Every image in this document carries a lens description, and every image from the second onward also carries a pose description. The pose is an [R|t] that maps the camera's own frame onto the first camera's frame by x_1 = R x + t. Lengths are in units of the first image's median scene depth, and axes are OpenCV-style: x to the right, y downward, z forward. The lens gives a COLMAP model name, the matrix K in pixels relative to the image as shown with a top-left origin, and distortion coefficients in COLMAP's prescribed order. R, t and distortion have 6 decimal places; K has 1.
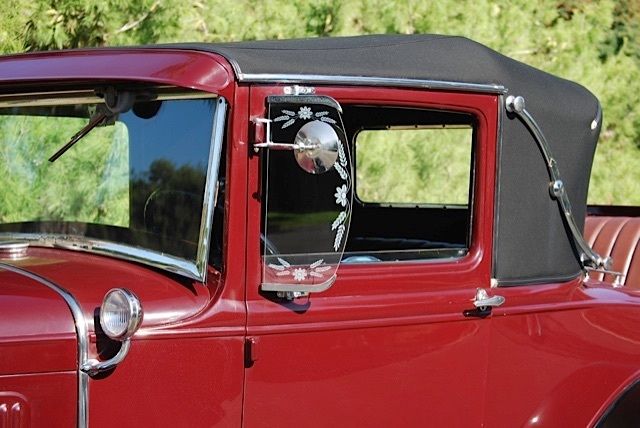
lens RADIAL K [[1598.0, 0, 319.9], [0, 1598.0, 214.5], [0, 0, 1]] dist [-0.055913, 0.000000]
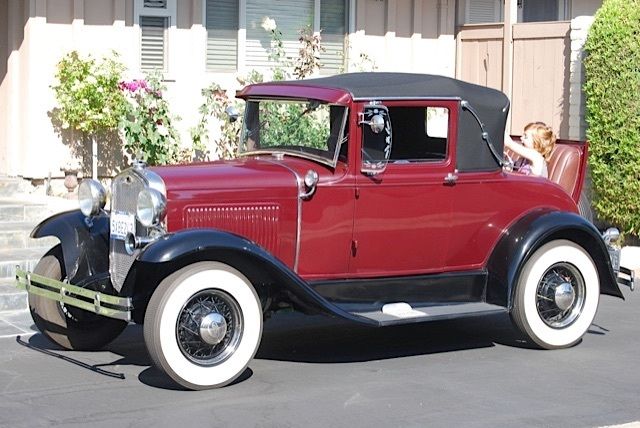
lens RADIAL K [[1598.0, 0, 322.4], [0, 1598.0, 213.3], [0, 0, 1]] dist [-0.055913, 0.000000]
pose [[0.982518, 0.017989, -0.185297, 0.439357], [-0.007192, 0.998245, 0.058778, -0.048209], [0.186030, -0.056418, 0.980923, -1.894719]]
